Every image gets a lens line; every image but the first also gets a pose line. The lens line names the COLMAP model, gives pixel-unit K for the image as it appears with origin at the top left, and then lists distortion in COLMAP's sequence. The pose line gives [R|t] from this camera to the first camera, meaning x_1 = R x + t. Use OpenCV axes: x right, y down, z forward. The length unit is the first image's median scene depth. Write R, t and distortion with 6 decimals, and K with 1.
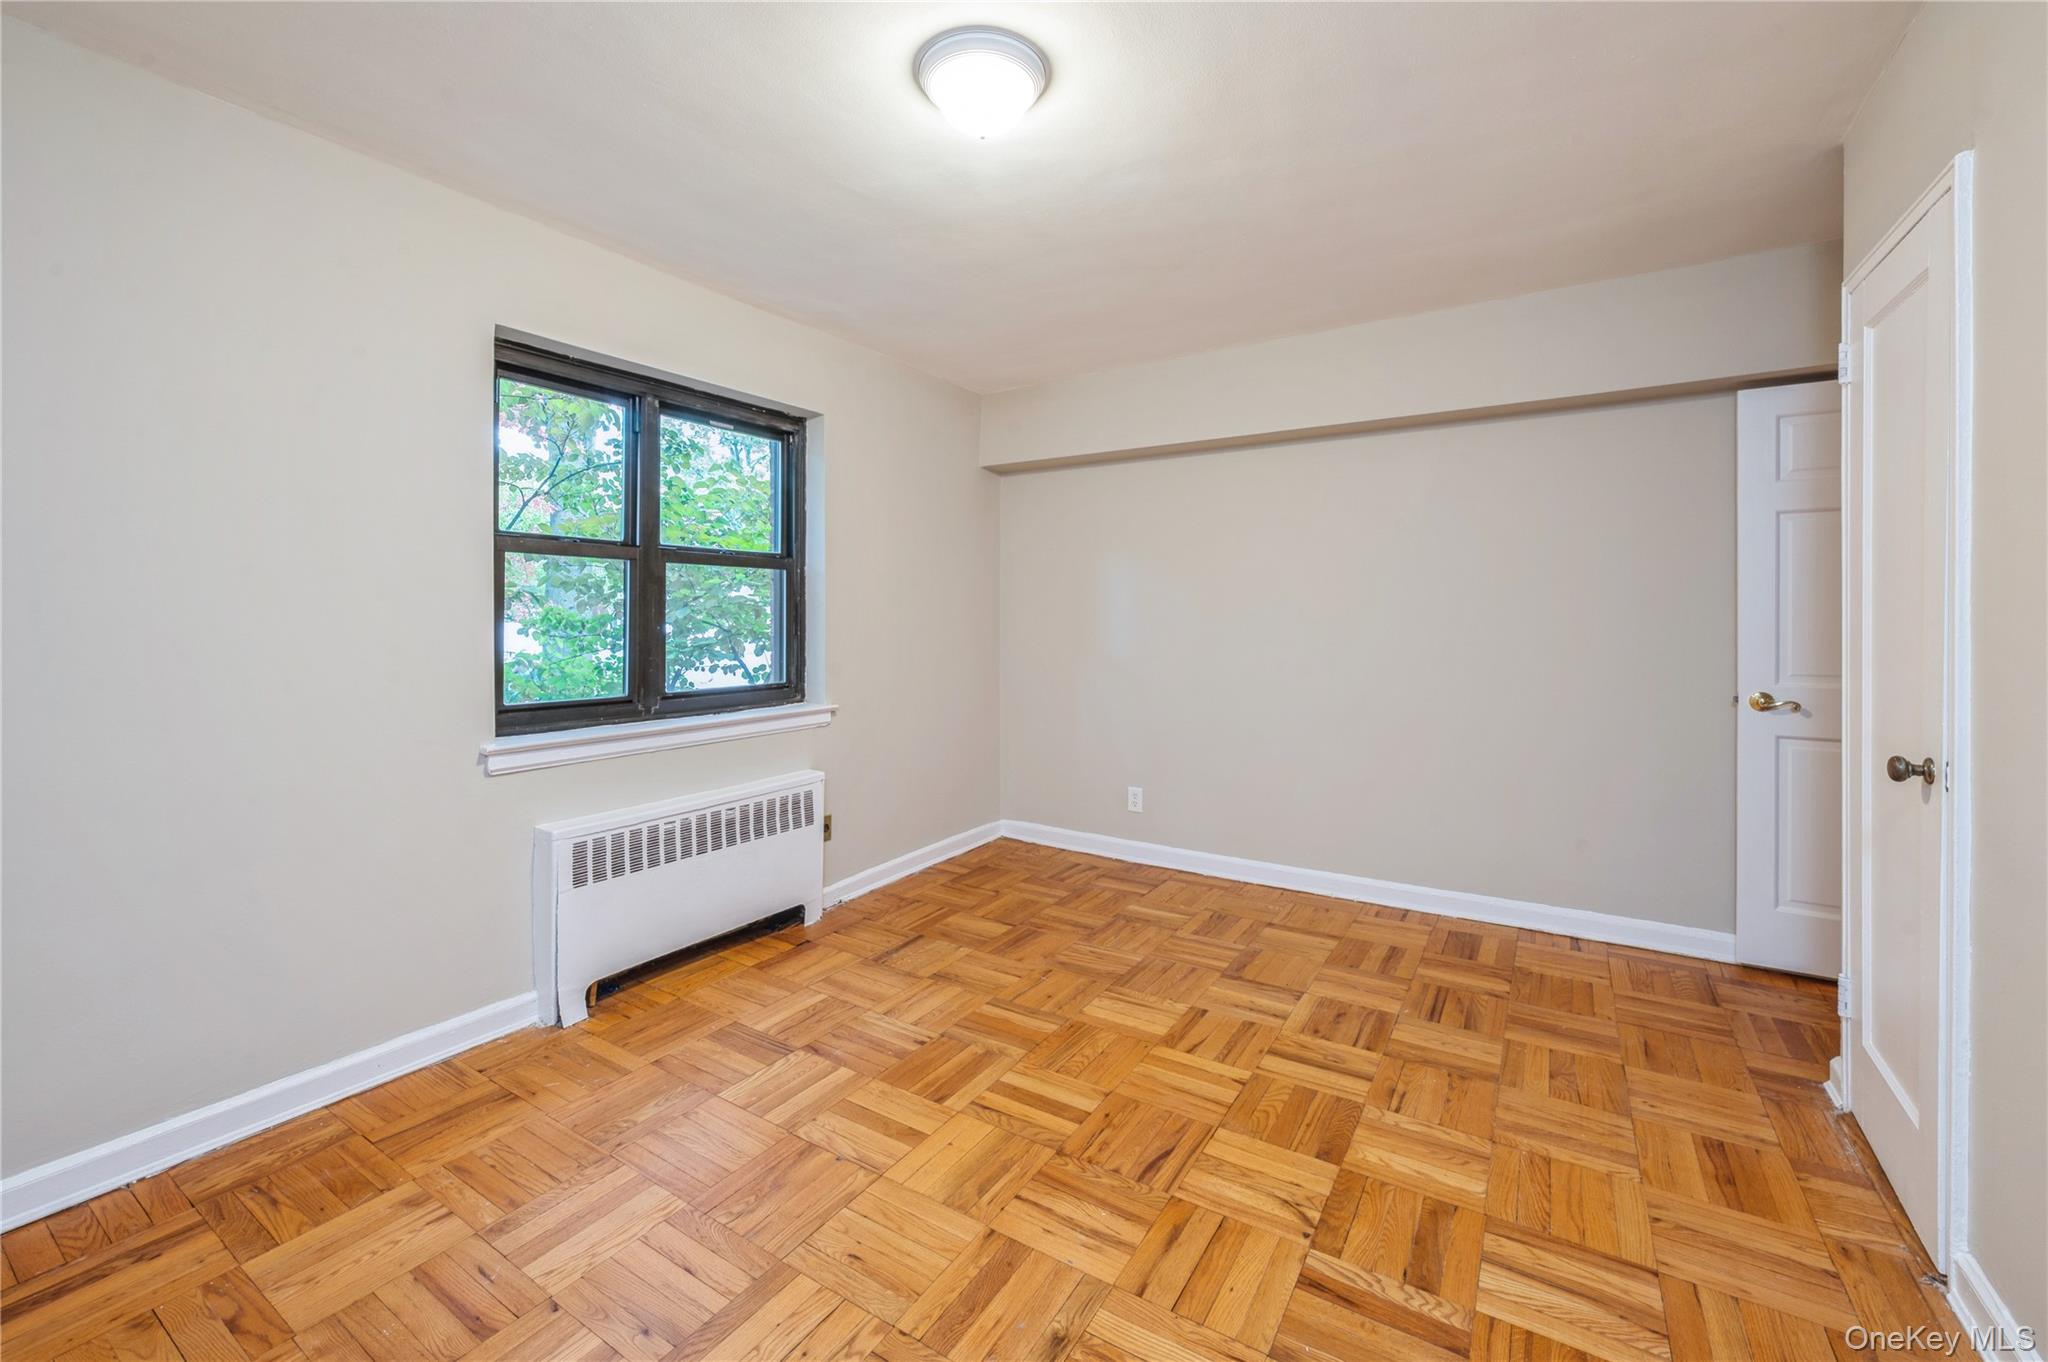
lens RADIAL K [[836.6, 0, 1025.5], [0, 836.6, 624.6], [0, 0, 1]] dist [0.002873, 0.000235]
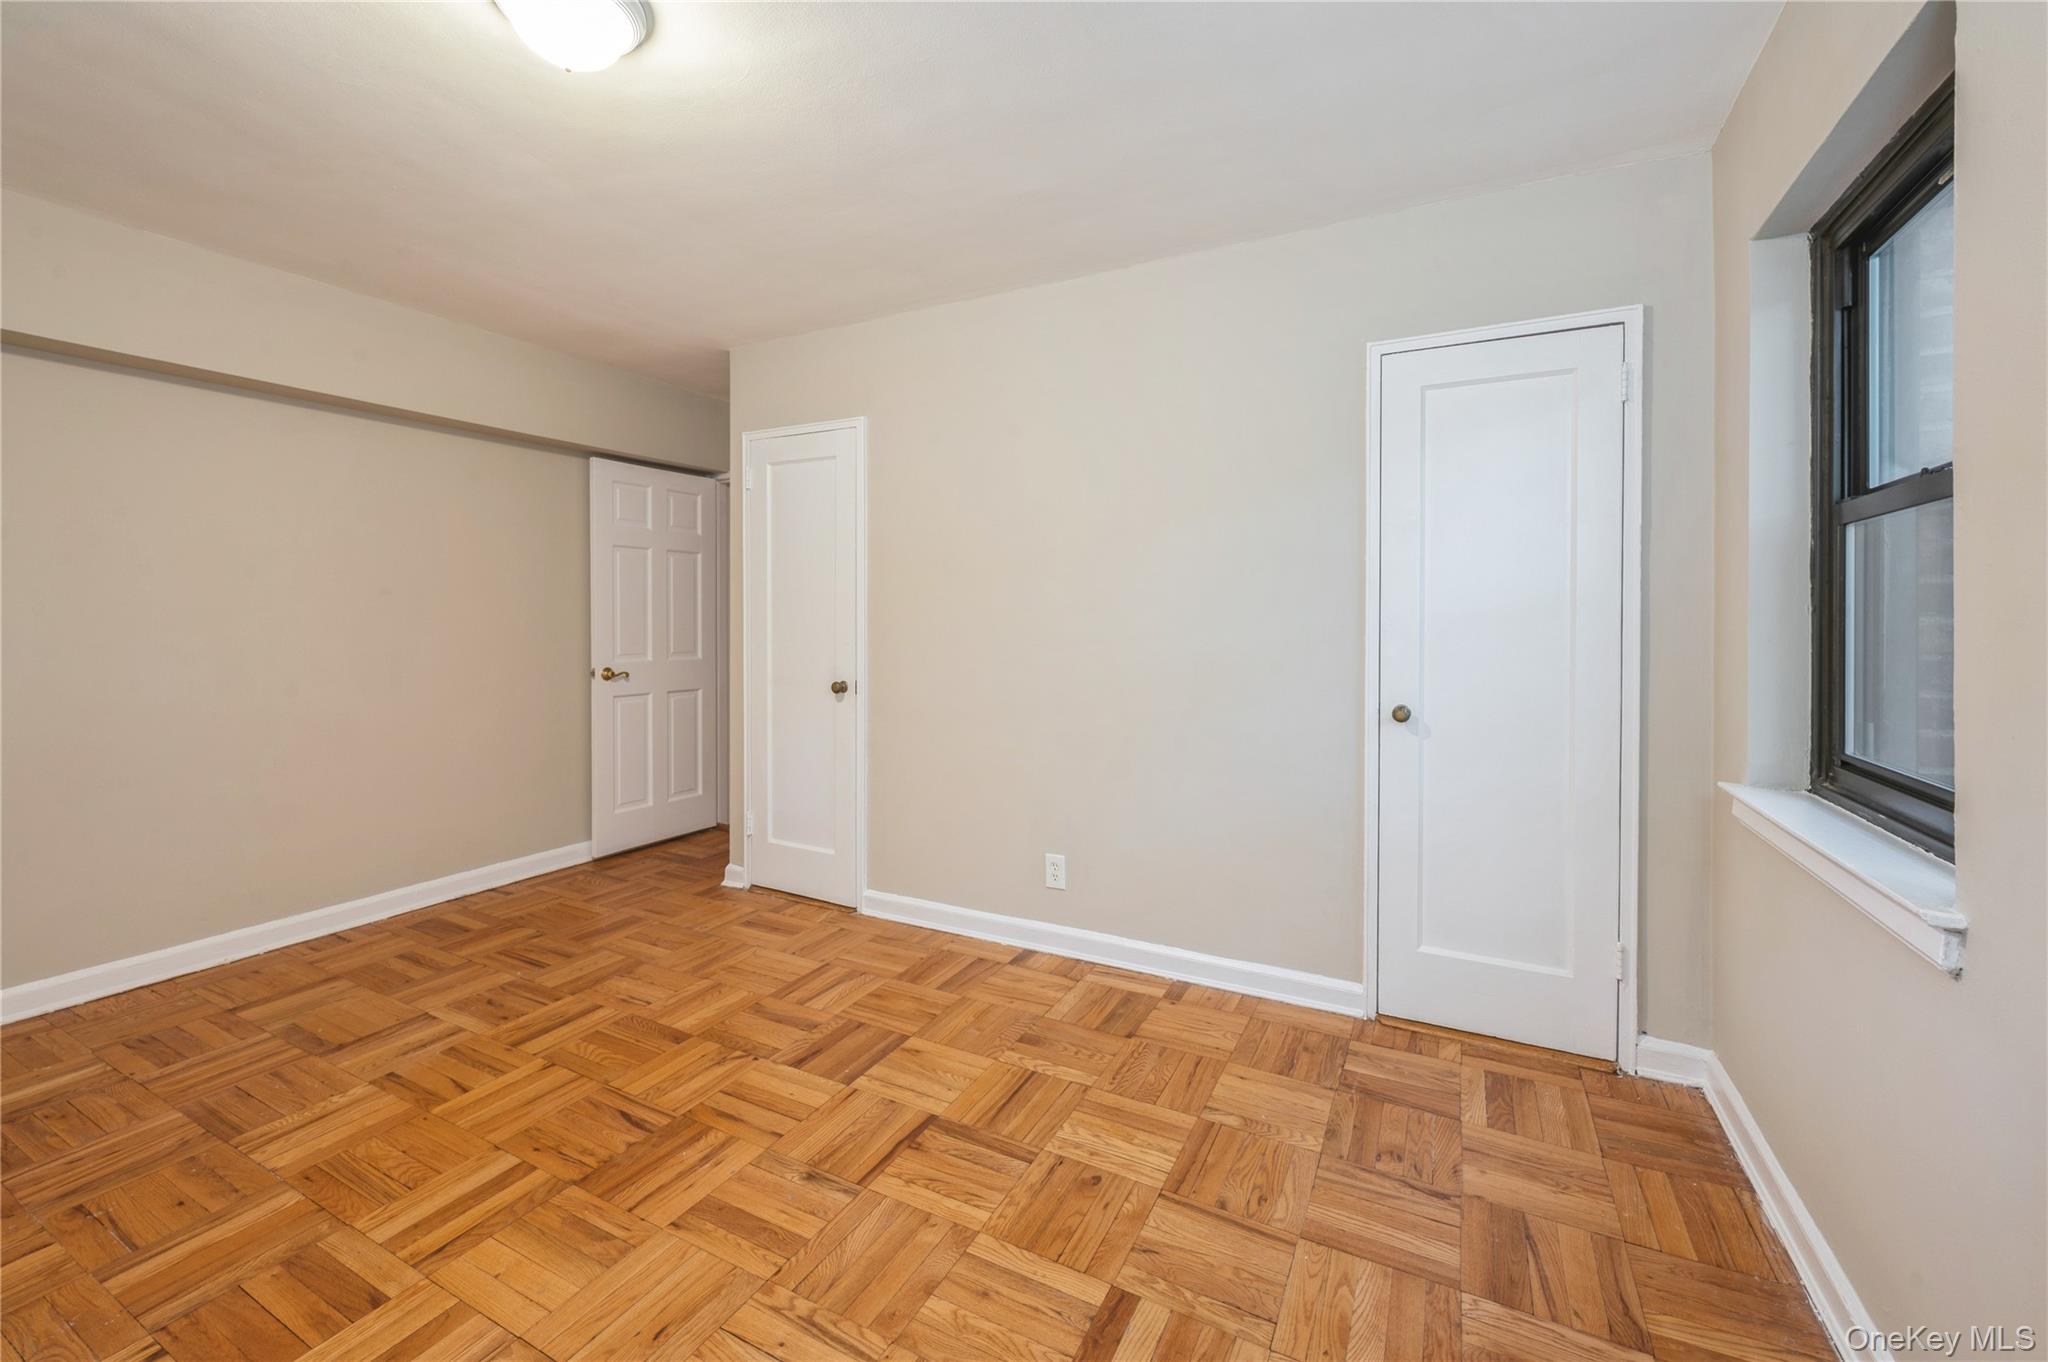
lens RADIAL K [[836.6, 0, 1025.5], [0, 836.6, 624.6], [0, 0, 1]] dist [0.002873, 0.000235]
pose [[-0.078771, -0.005990, 0.996875, -0.676244], [0.006545, 0.999957, 0.006525, 0.001664], [-0.996871, 0.007039, -0.078729, 0.412627]]
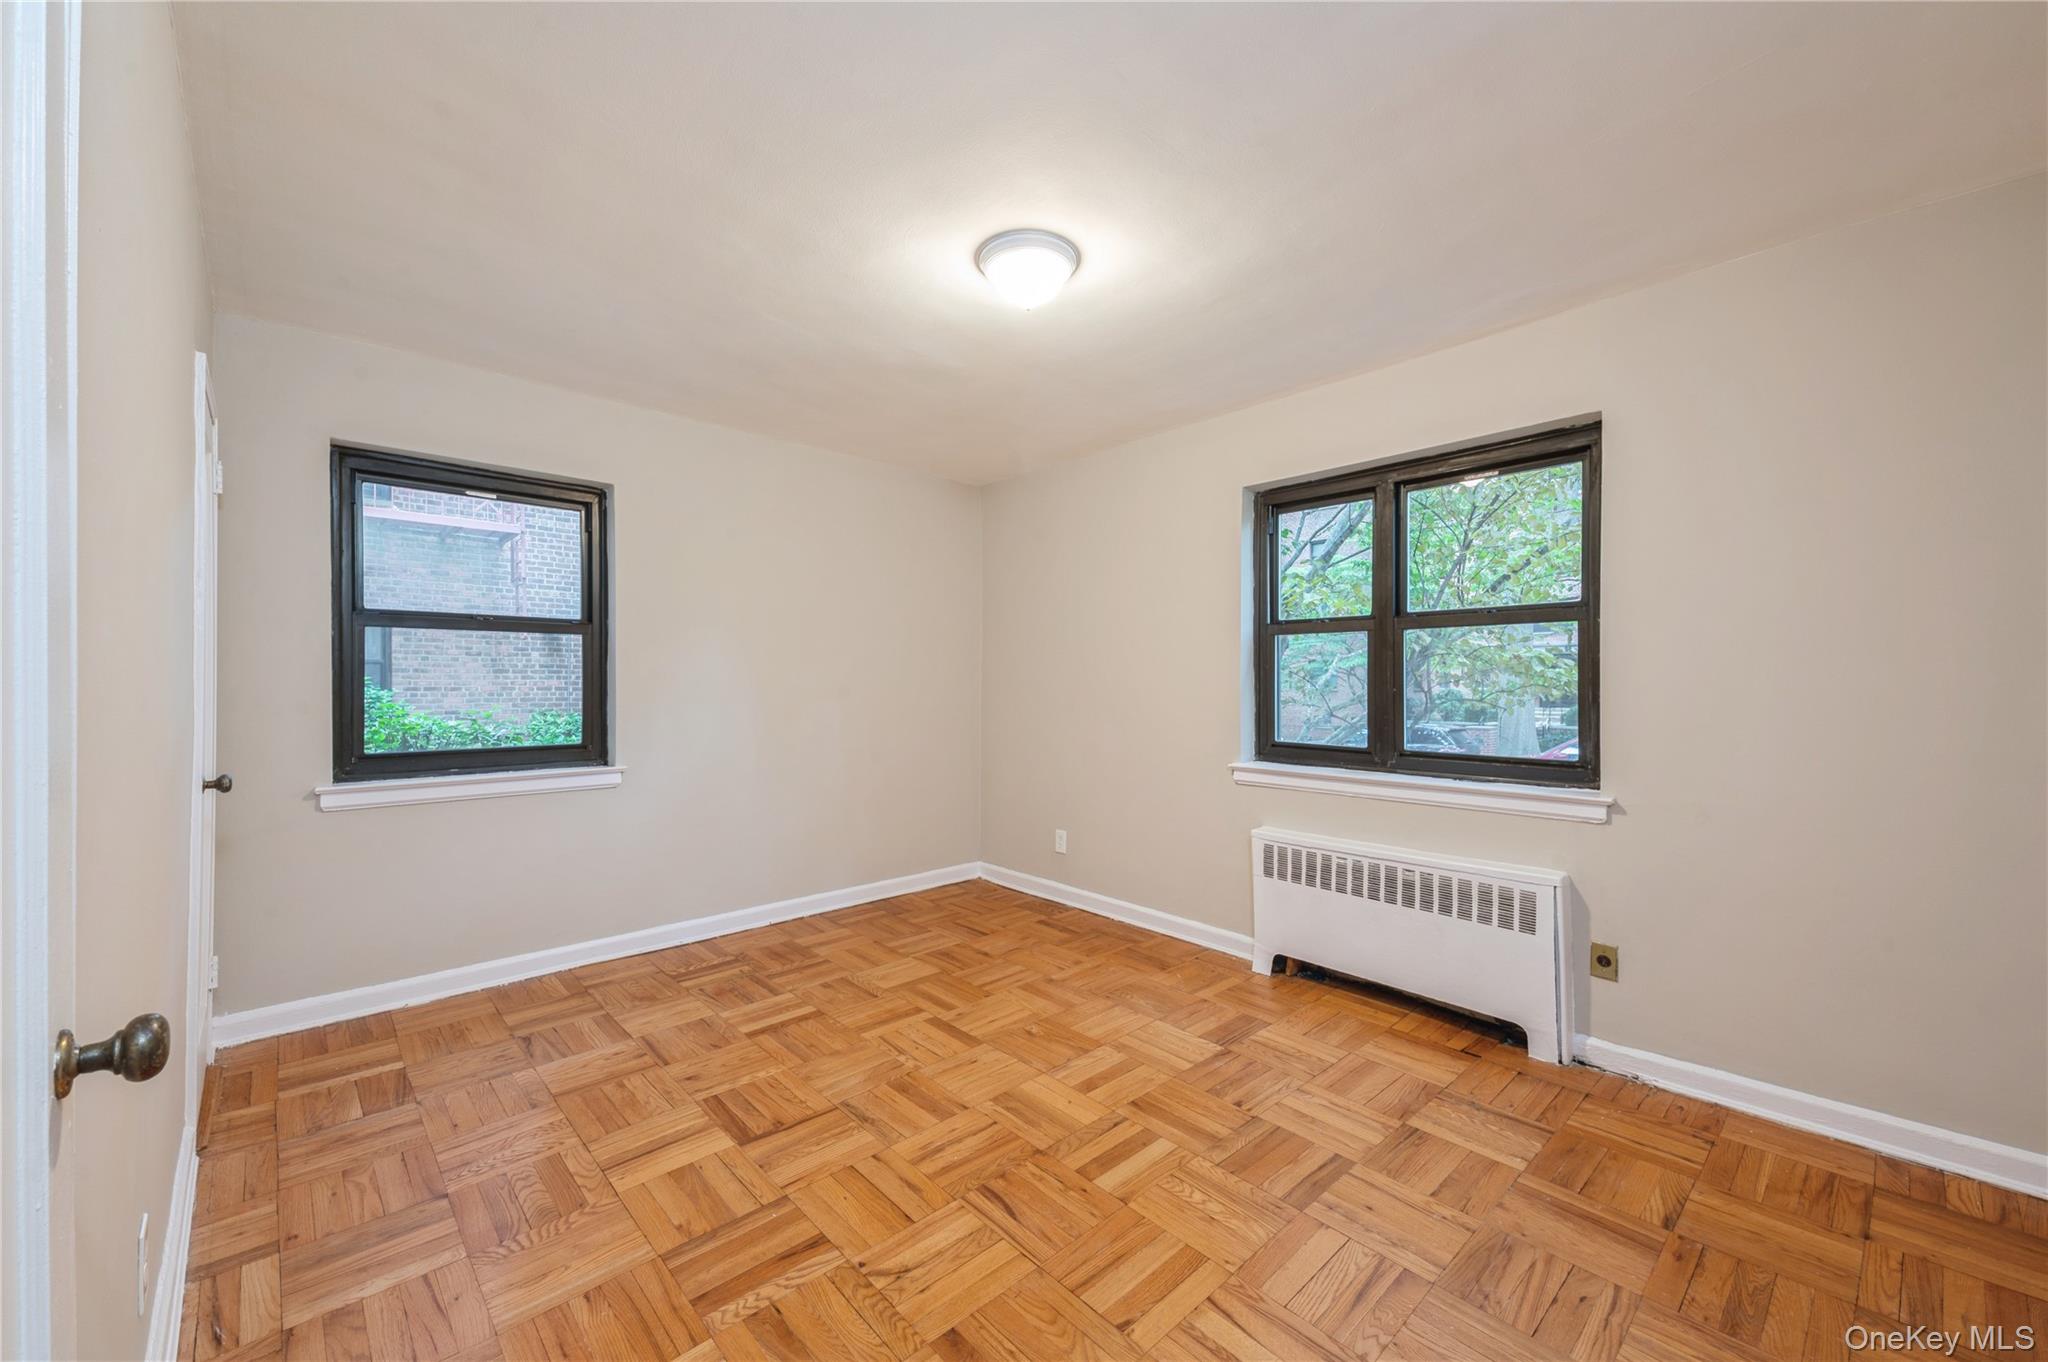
lens RADIAL K [[784.9, 0, 1024.0], [0, 784.9, 681.0], [0, 0, 1]] dist [0.030866, 0.000050]
pose [[-0.255834, -0.001612, -0.966720, 0.784996], [-0.010821, 0.999941, 0.001196, -0.004178], [0.966660, 0.010767, -0.255836, 0.906001]]
